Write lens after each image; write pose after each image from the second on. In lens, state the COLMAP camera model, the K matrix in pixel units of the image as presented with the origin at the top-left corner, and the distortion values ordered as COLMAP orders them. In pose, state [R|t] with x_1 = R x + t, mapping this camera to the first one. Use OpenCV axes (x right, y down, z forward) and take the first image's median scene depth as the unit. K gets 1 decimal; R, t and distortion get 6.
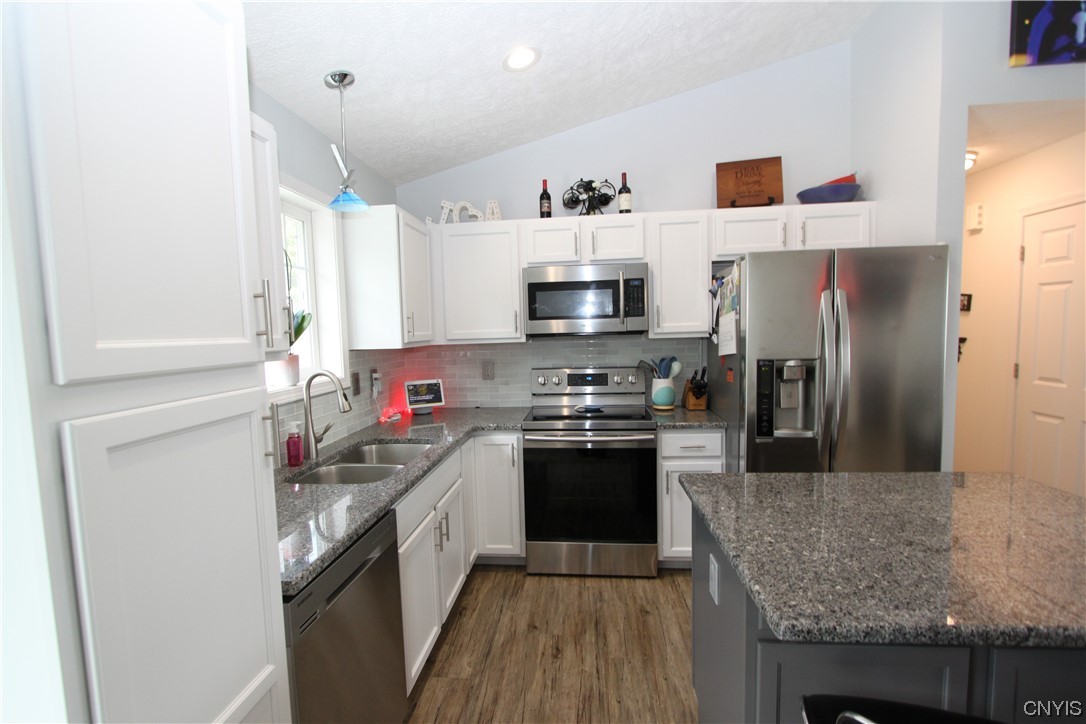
lens RADIAL K [[499.8, 0, 534.7], [0, 499.8, 369.2], [0, 0, 1]] dist [-0.019310, 0.004846]
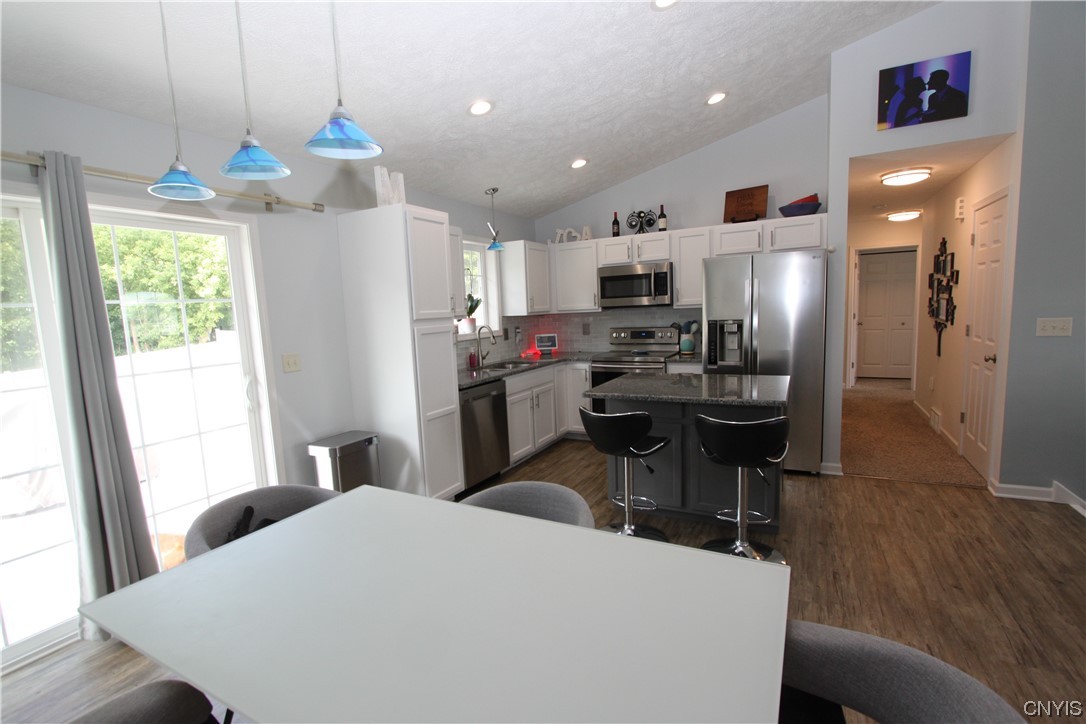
lens RADIAL K [[499.8, 0, 534.7], [0, 499.8, 369.2], [0, 0, 1]] dist [-0.019310, 0.004846]
pose [[0.921547, 0.035267, -0.386661, 0.455206], [-0.013828, 0.998216, 0.058087, 0.046863], [0.388019, -0.048183, 0.920391, -0.680958]]
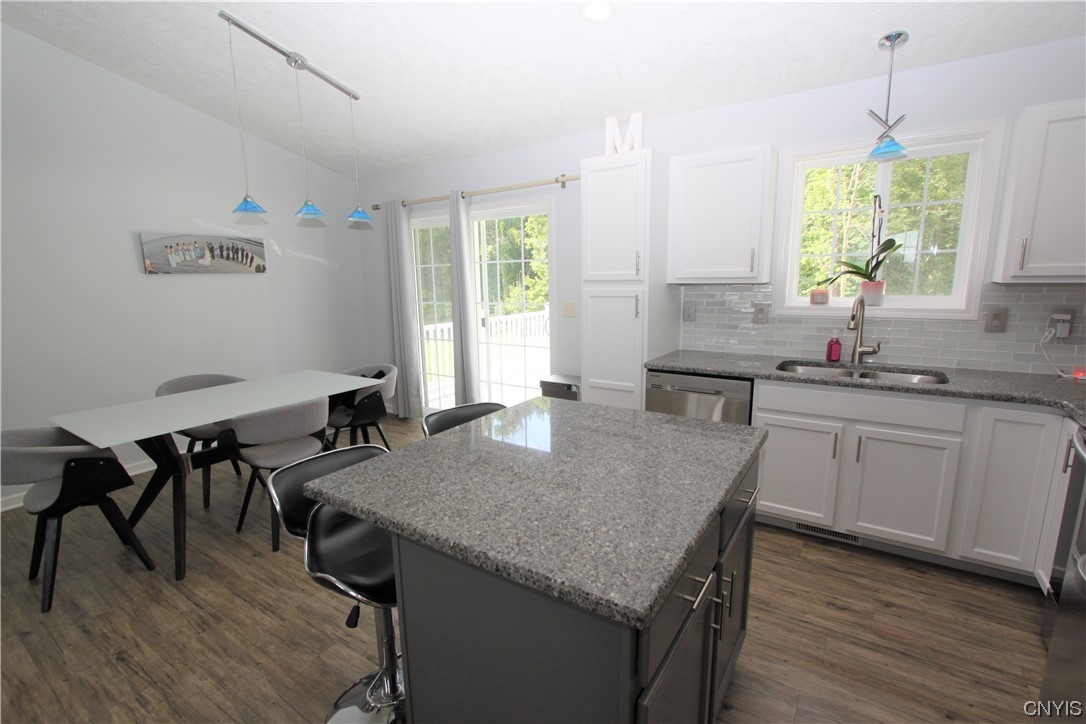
lens RADIAL K [[499.8, 0, 534.7], [0, 499.8, 369.2], [0, 0, 1]] dist [-0.019310, 0.004846]
pose [[-0.474662, 0.199016, -0.857373, 0.782295], [-0.039486, 0.968306, 0.246626, -0.067684], [0.879282, 0.150918, -0.451760, 0.626775]]
